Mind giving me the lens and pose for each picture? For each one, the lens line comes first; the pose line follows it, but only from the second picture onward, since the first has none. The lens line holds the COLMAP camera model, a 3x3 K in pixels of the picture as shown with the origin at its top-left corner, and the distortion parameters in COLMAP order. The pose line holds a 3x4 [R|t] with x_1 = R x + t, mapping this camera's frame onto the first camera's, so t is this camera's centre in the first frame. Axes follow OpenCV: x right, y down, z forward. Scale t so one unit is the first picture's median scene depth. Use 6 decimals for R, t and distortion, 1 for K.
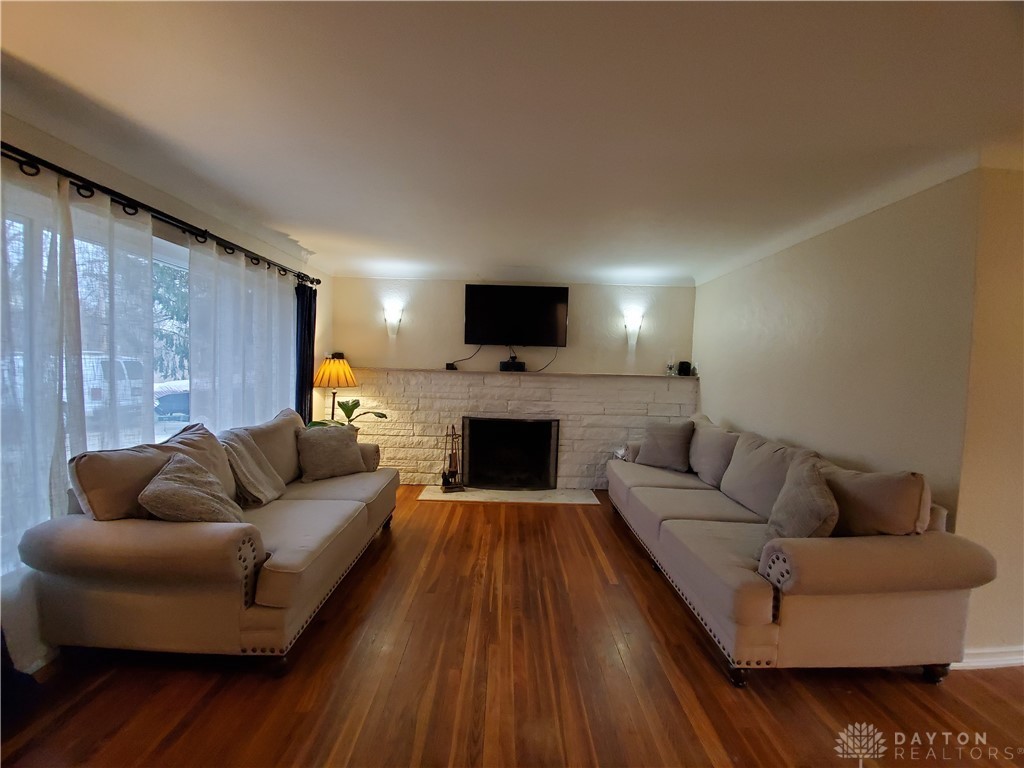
lens RADIAL K [[405.6, 0, 512.0], [0, 405.6, 384.0], [0, 0, 1]] dist [0.003326, -0.010659]
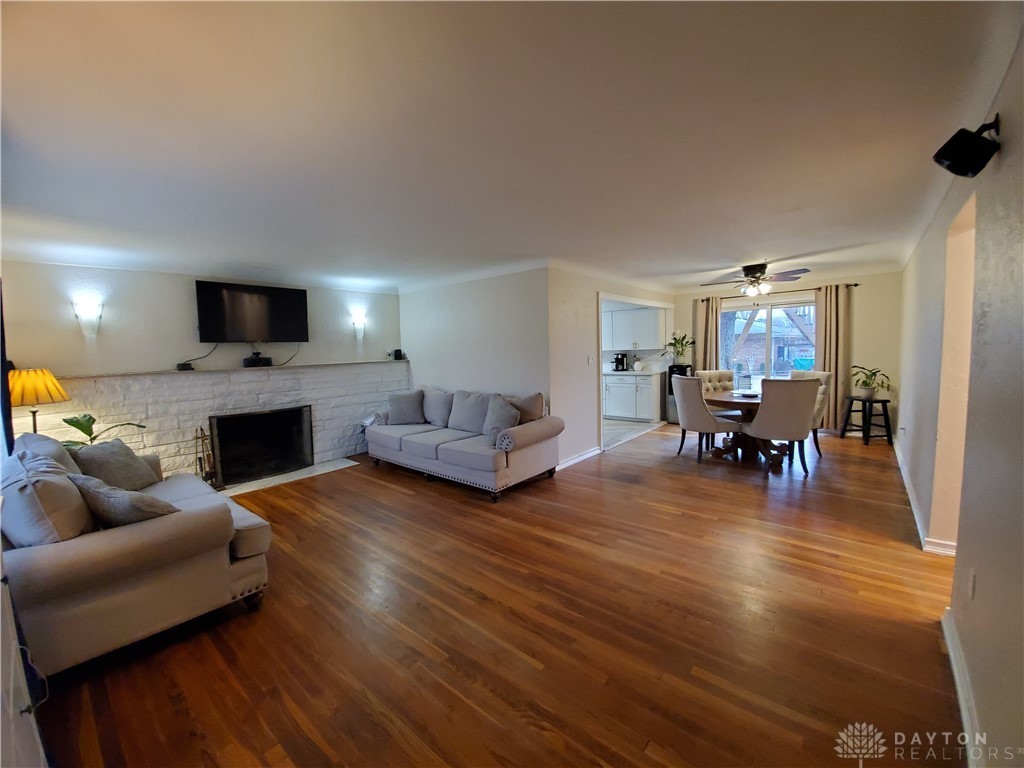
lens RADIAL K [[405.6, 0, 512.0], [0, 405.6, 384.0], [0, 0, 1]] dist [0.003326, -0.010659]
pose [[0.652798, -0.111795, 0.749237, -0.367966], [0.080749, 0.993685, 0.077915, -0.015391], [-0.753216, 0.009638, 0.657703, -0.193548]]
